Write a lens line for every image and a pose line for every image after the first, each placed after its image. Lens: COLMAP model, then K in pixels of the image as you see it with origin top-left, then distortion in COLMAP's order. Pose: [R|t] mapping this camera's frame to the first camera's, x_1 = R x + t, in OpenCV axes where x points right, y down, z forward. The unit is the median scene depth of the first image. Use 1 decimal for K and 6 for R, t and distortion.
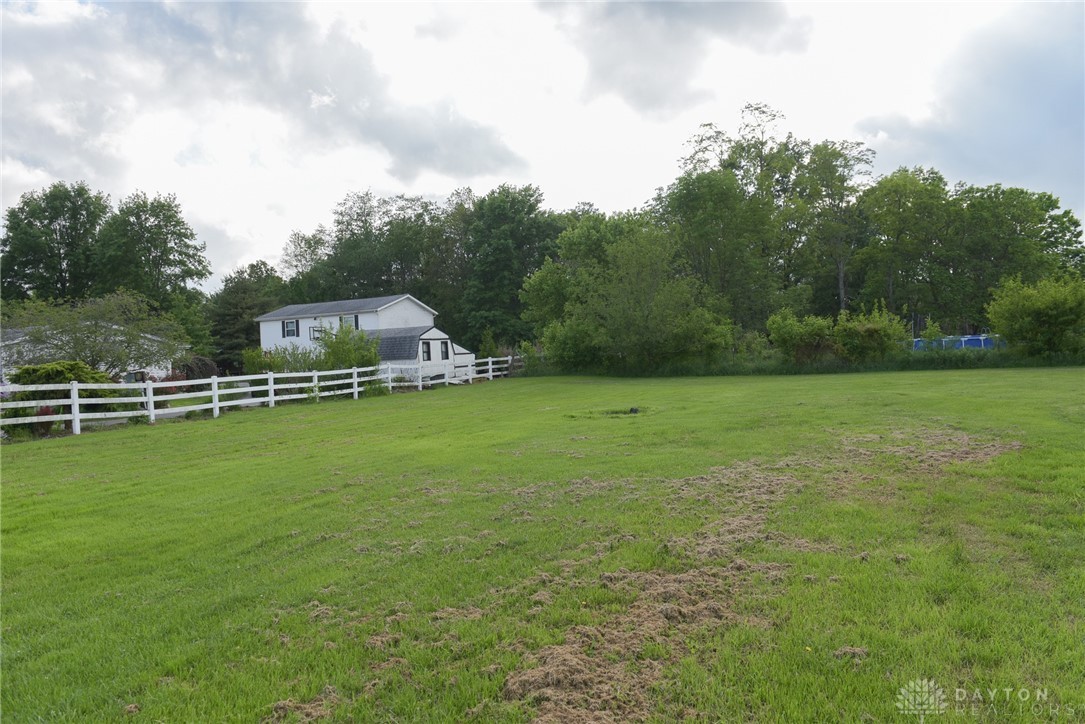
lens RADIAL K [[729.6, 0, 542.5], [0, 729.6, 362.0], [0, 0, 1]] dist [-0.051755, -0.000385]
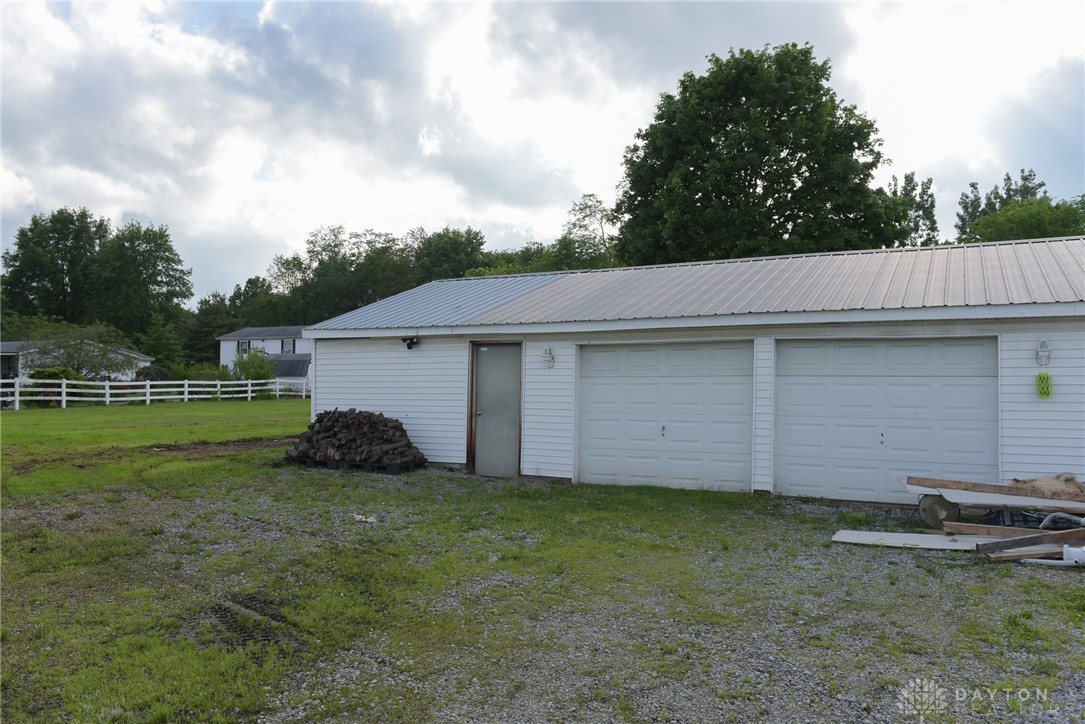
lens RADIAL K [[825.6, 0, 542.5], [0, 825.6, 362.0], [0, 0, 1]] dist [-0.002028, -0.004184]
pose [[0.996769, 0.047703, -0.064621, 0.444153], [-0.049665, 0.998342, -0.029095, -0.009988], [0.063126, 0.032210, 0.997486, -0.654916]]
